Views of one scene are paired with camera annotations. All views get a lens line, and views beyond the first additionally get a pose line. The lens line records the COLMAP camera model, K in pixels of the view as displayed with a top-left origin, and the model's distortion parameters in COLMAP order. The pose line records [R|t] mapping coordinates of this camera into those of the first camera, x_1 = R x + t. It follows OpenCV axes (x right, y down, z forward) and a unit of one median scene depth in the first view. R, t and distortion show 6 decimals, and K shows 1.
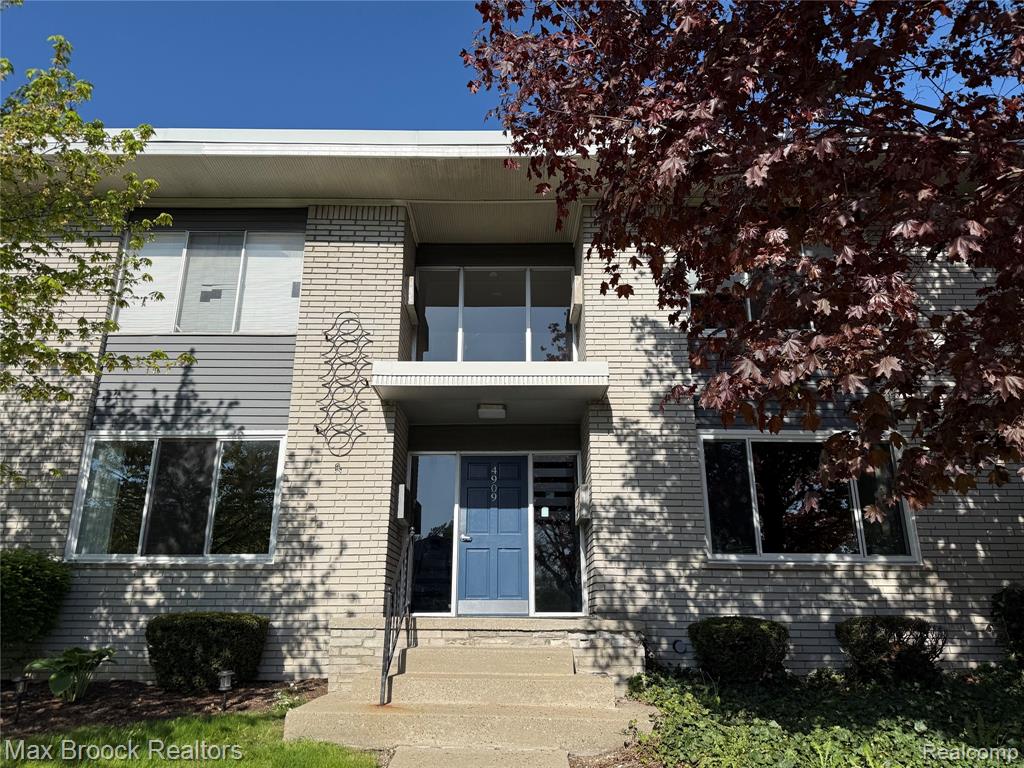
lens RADIAL K [[723.3, 0, 512.0], [0, 723.3, 384.0], [0, 0, 1]] dist [0.098009, -0.133539]
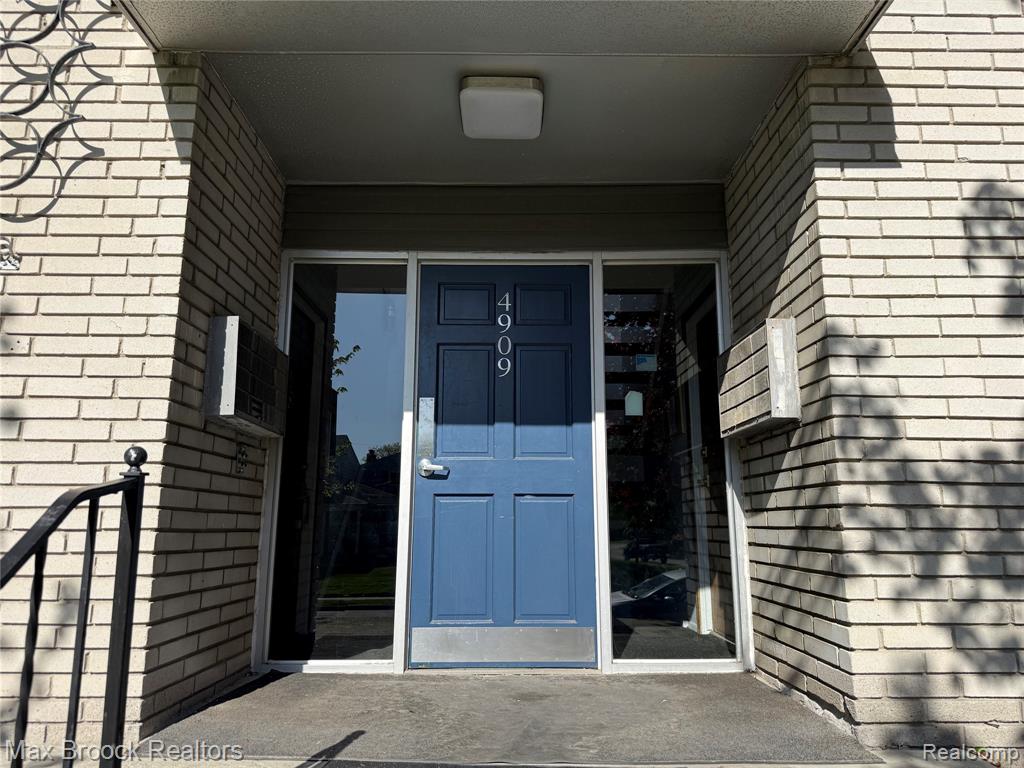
lens RADIAL K [[723.3, 0, 512.0], [0, 723.3, 384.0], [0, 0, 1]] dist [0.098009, -0.133539]
pose [[0.999963, 0.004444, 0.007342, -0.025729], [-0.005323, 0.992228, 0.124318, 0.126986], [-0.006732, -0.124353, 0.992215, 0.663888]]
